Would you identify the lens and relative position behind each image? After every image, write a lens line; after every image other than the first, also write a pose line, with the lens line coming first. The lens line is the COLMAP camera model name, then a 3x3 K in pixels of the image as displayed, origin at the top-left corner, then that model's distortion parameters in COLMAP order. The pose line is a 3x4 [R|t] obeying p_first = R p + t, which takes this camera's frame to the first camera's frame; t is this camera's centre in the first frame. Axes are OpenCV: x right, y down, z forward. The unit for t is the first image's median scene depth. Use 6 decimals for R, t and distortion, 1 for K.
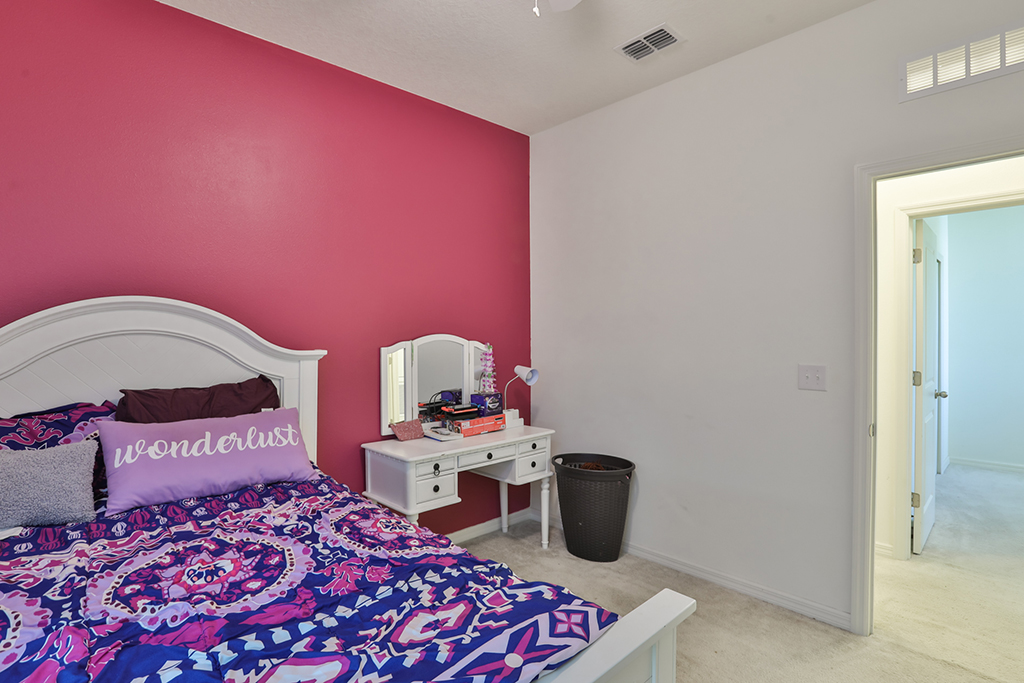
lens RADIAL K [[508.1, 0, 511.6], [0, 508.1, 338.3], [0, 0, 1]] dist [-0.046830, 0.016046]
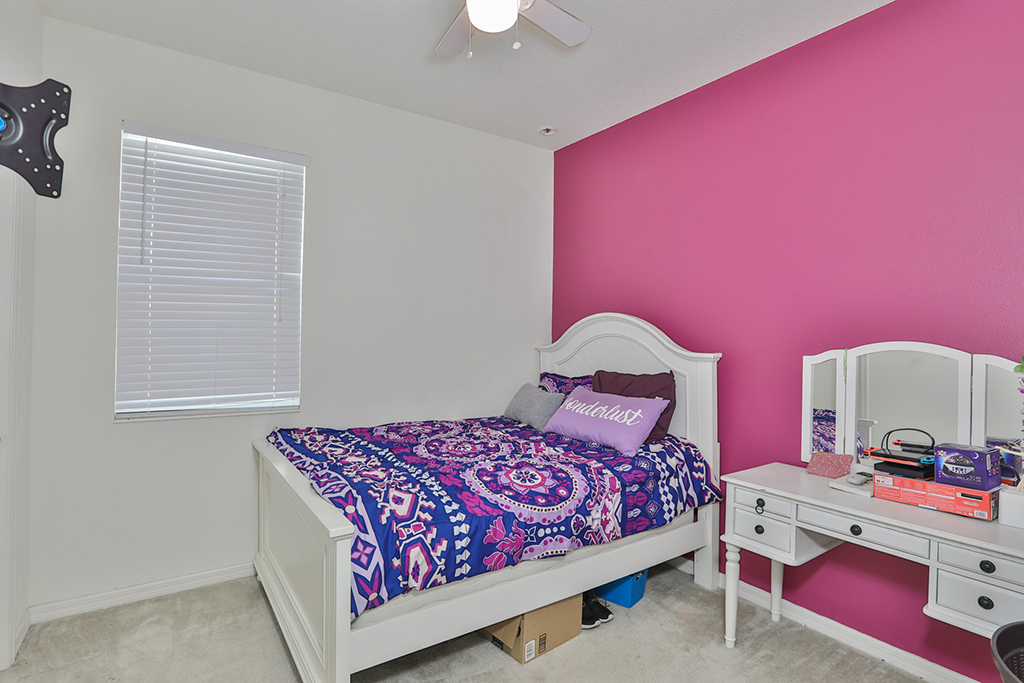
lens RADIAL K [[508.1, 0, 510.5], [0, 508.1, 336.4], [0, 0, 1]] dist [-0.046830, 0.016046]
pose [[-0.154547, 0.005678, -0.987969, 0.705507], [-0.014682, 0.999860, 0.008043, -0.013274], [0.987876, 0.015748, -0.154442, 0.723902]]
